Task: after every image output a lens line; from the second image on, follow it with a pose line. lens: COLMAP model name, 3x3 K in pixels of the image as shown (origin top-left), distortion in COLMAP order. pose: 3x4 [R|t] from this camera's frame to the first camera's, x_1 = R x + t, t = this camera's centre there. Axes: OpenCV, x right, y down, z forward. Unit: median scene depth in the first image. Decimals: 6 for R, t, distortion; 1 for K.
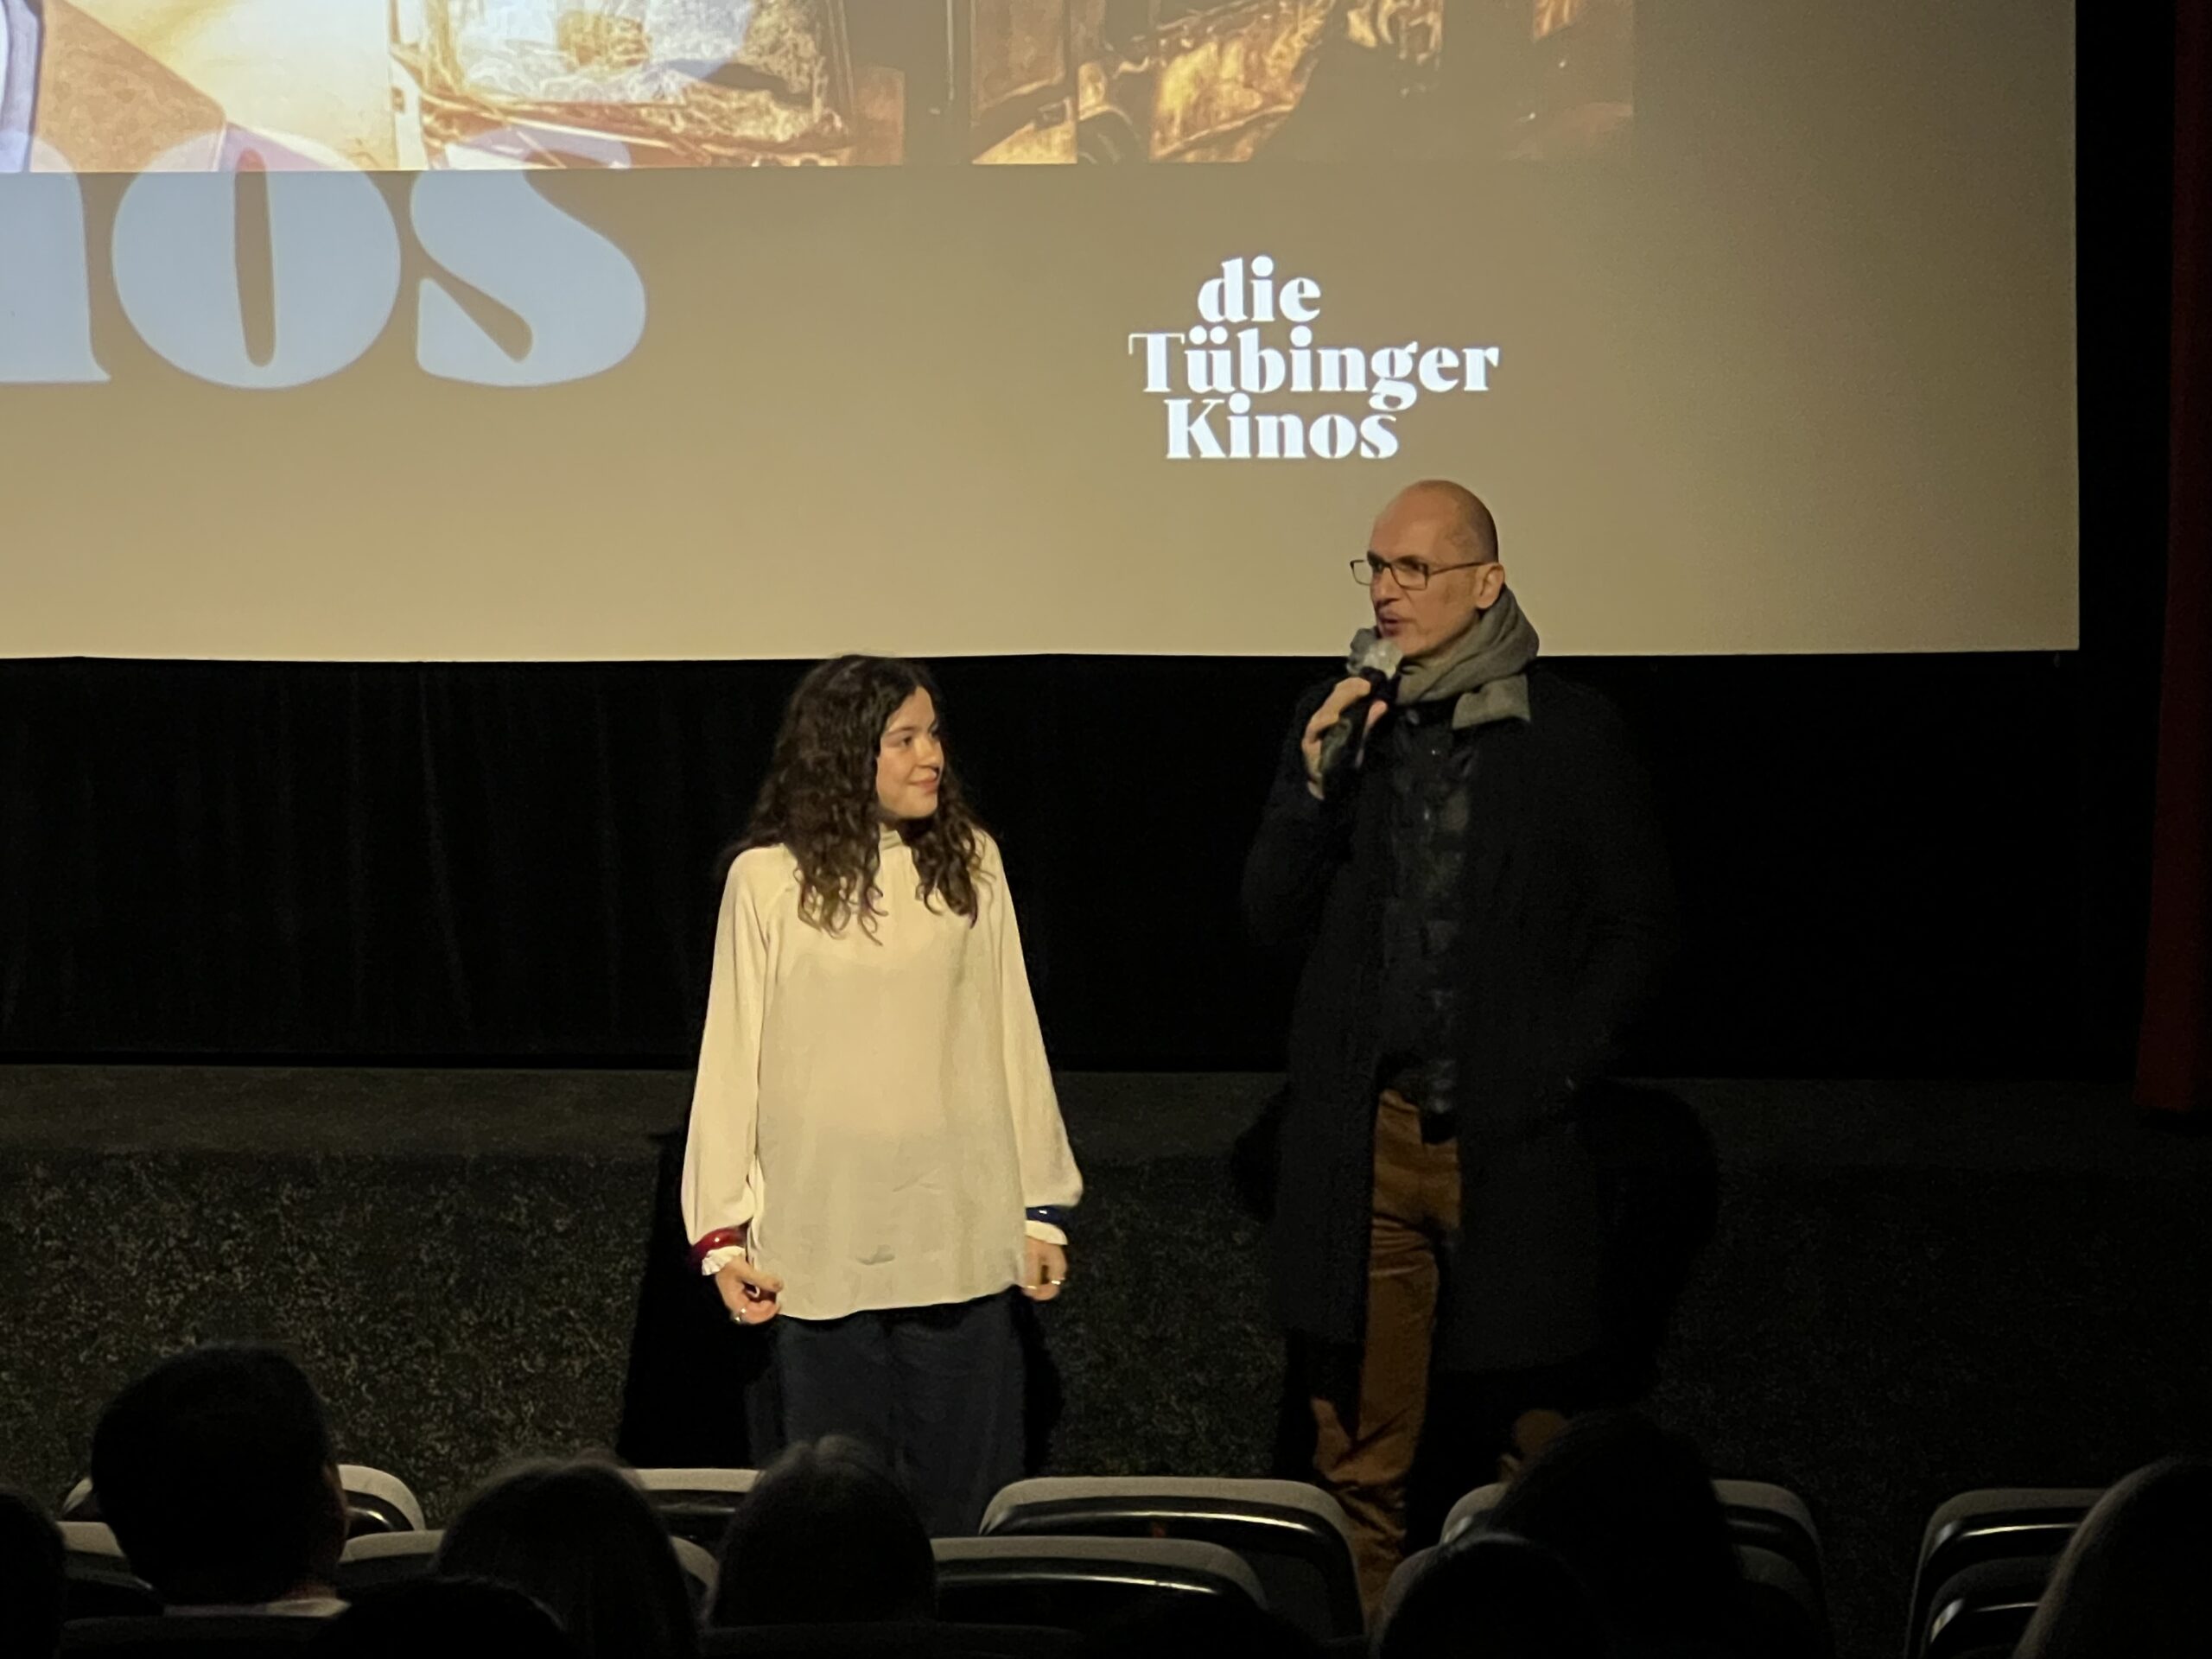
lens RADIAL K [[7296.6, 0, 1111.7], [0, 7296.6, 826.9], [0, 0, 1]] dist [0.074783, 0.000000]
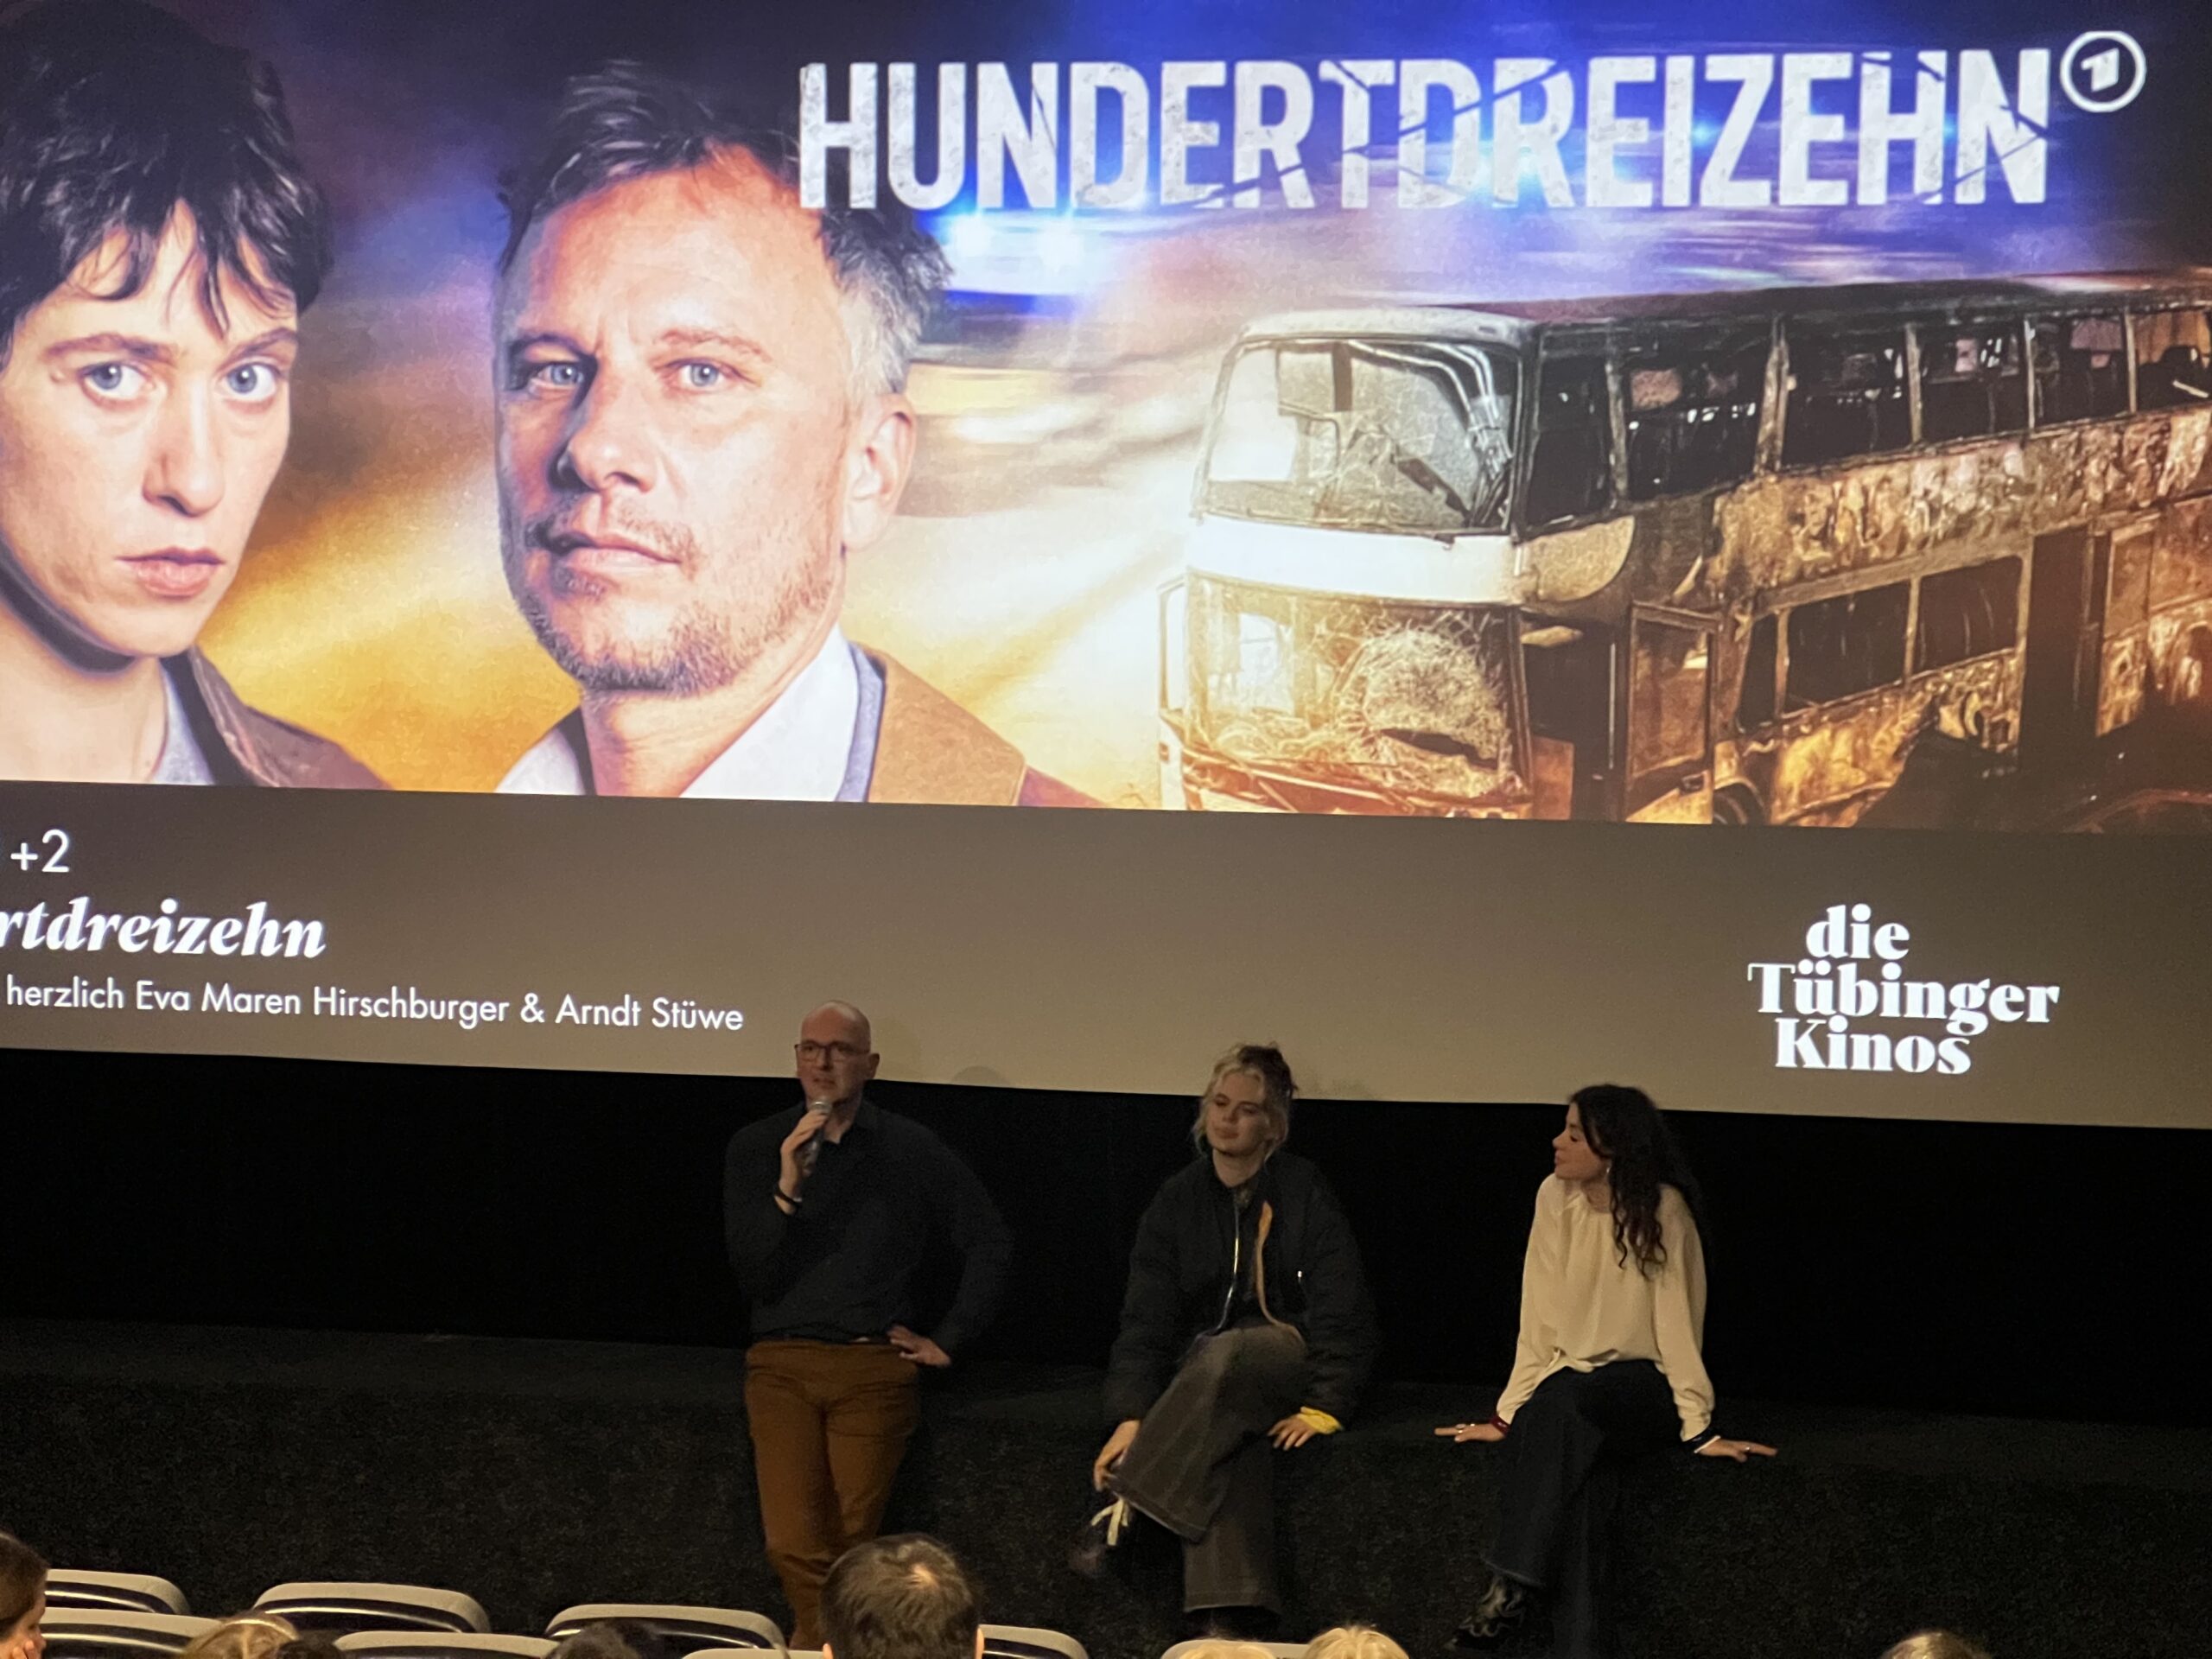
lens RADIAL K [[4958.7, 0, 1105.6], [0, 4958.7, 828.9], [0, 0, 1]] dist [-0.044594, 0.000000]
pose [[0.993693, 0.035717, -0.106293, -0.017493], [-0.045090, 0.995176, -0.087125, -0.012937], [0.102669, 0.091368, 0.990510, 0.166009]]
